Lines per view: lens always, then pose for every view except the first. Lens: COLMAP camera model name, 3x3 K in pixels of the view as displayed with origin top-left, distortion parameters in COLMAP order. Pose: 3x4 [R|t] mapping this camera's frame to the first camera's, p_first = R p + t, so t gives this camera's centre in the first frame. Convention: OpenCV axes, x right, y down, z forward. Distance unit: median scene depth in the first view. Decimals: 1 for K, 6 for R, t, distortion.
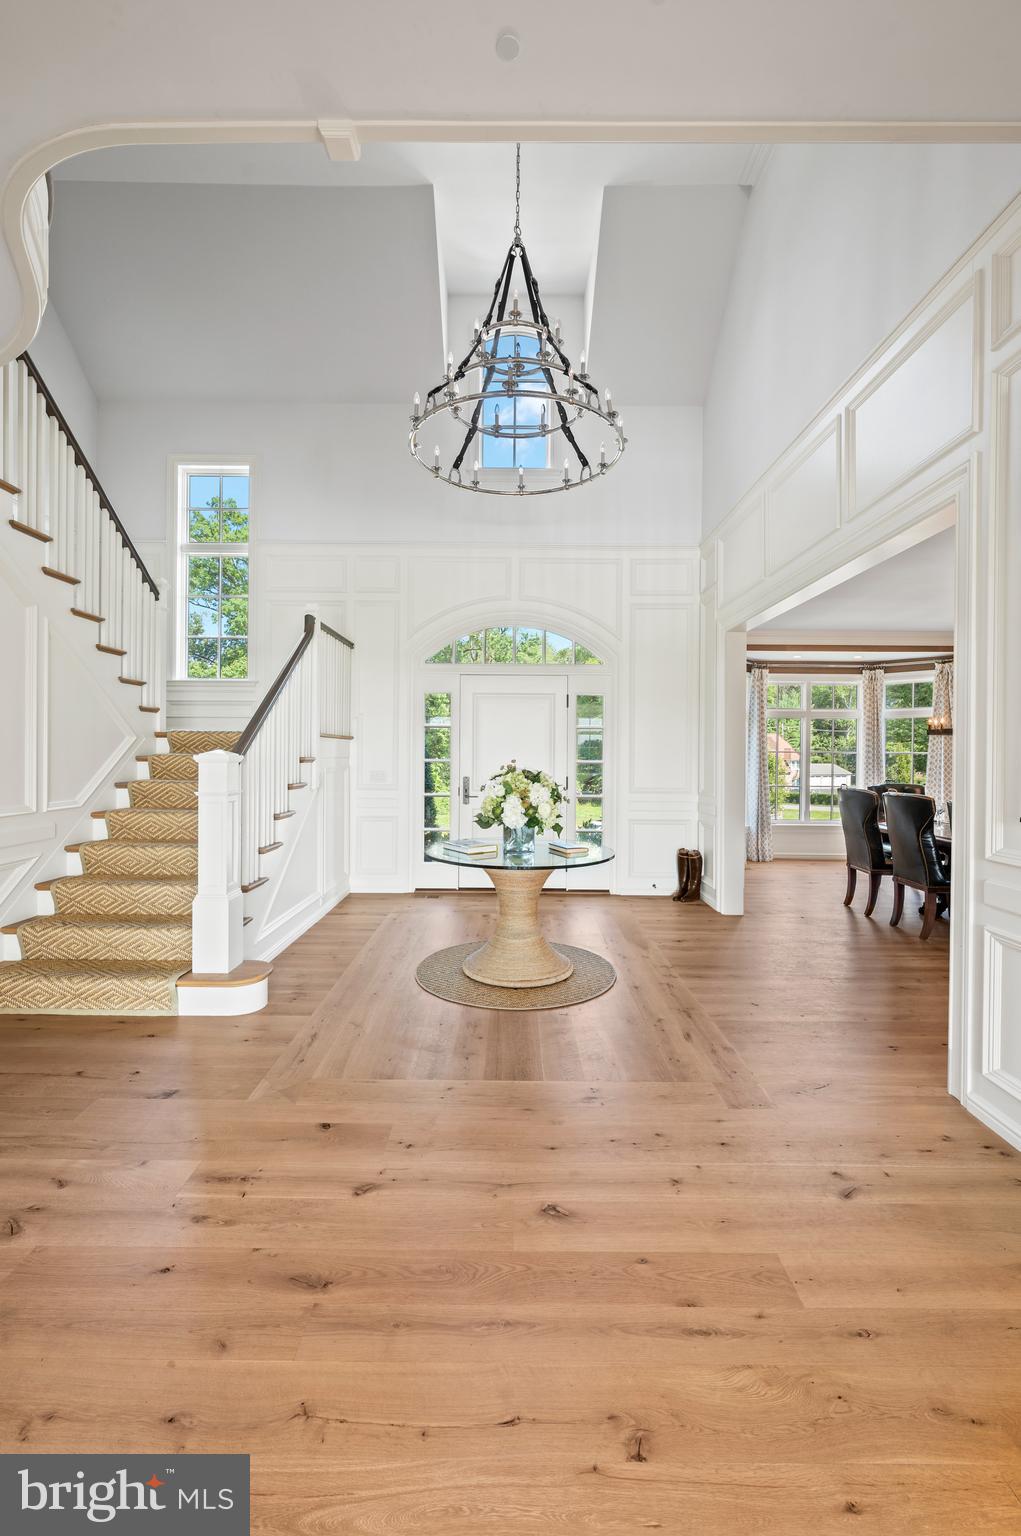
lens RADIAL K [[643.1, 0, 503.8], [0, 643.1, 759.5], [0, 0, 1]] dist [0.000693, 0.000258]
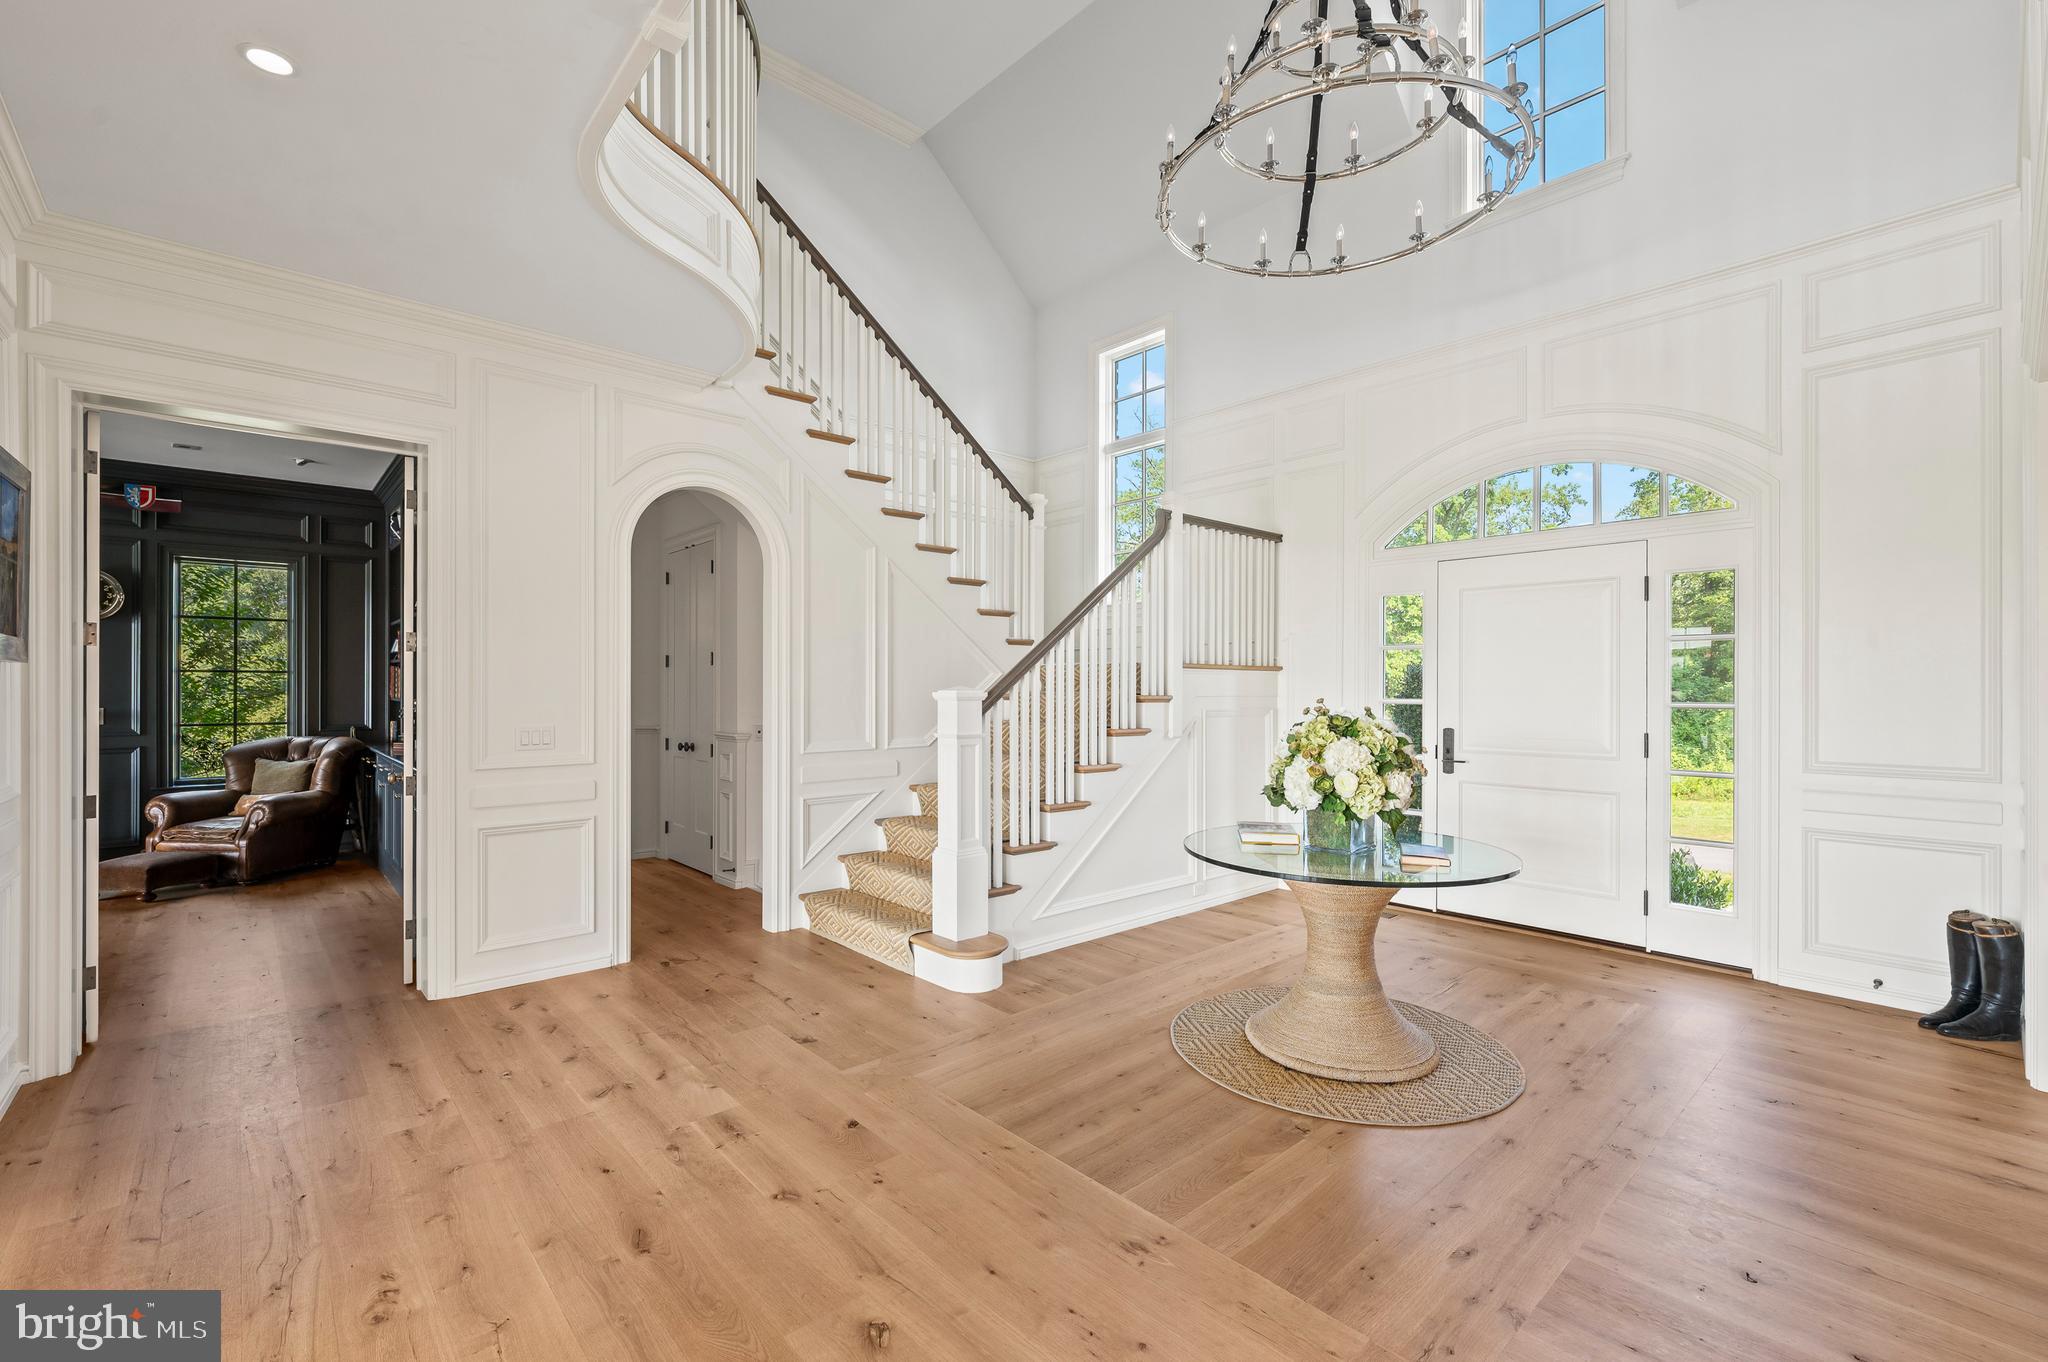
lens RADIAL K [[857.5, 0, 977.0], [0, 857.5, 693.0], [0, 0, 1]] dist [0.000693, 0.000258]
pose [[0.672316, -0.002084, -0.740262, 0.416728], [-0.004915, 0.999961, -0.007279, 0.002850], [0.740248, 0.008533, 0.672280, 0.216213]]
